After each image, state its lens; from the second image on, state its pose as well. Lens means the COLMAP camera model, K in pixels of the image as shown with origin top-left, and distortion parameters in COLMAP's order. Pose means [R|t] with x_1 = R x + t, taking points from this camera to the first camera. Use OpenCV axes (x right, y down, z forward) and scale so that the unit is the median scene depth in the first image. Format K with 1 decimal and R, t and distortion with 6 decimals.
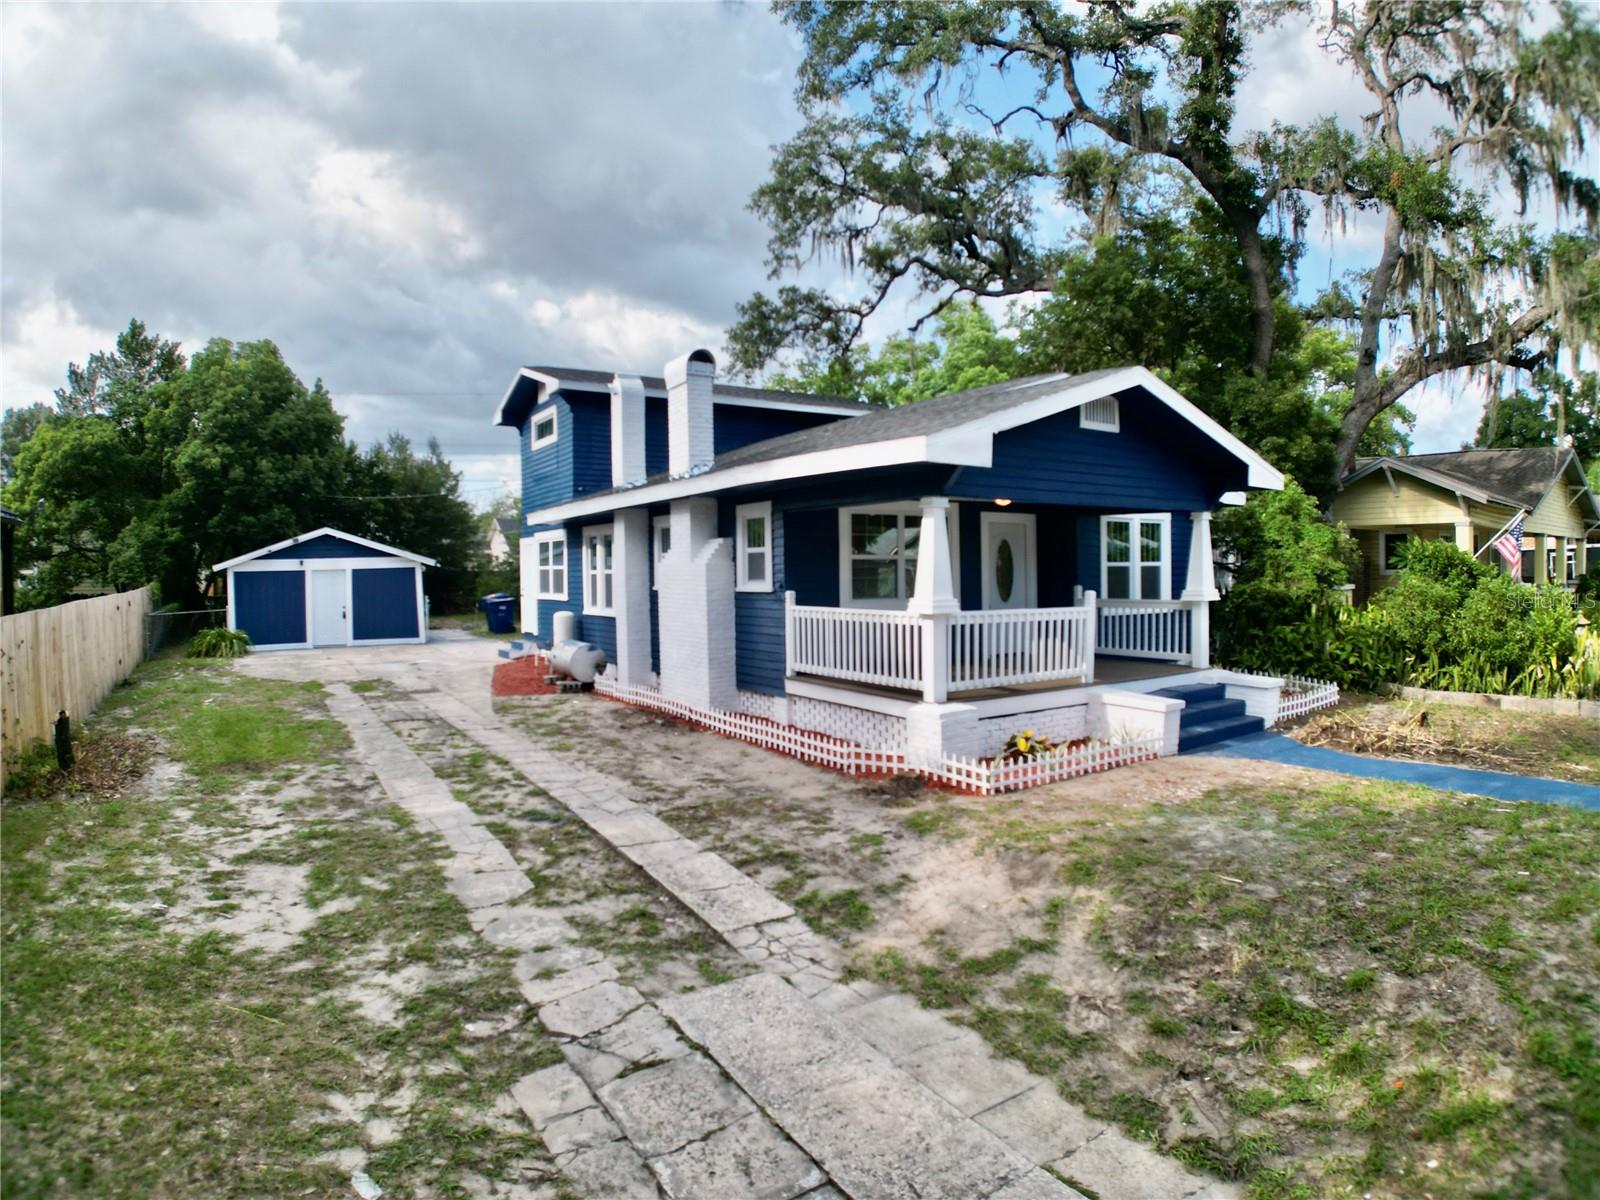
lens RADIAL K [[922.9, 0, 807.4], [0, 922.9, 599.3], [0, 0, 1]] dist [-0.131776, -0.002197]
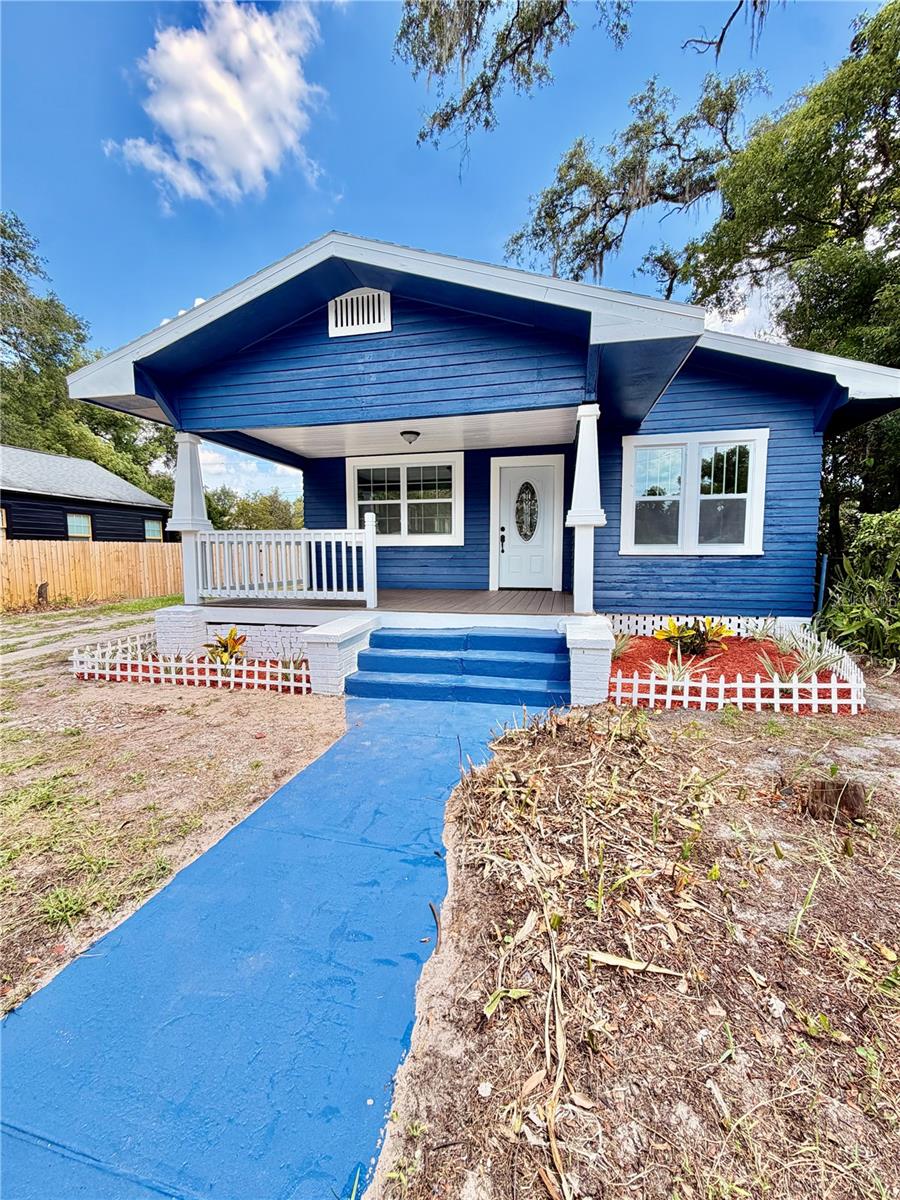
lens RADIAL K [[478.9, 0, 450.0], [0, 478.9, 598.8], [0, 0, 1]] dist [0.000774, -0.000069]
pose [[0.684316, 0.074196, -0.725401, 0.505660], [-0.028053, 0.996752, 0.075486, 0.028014], [0.728646, -0.031306, 0.684174, 0.484838]]
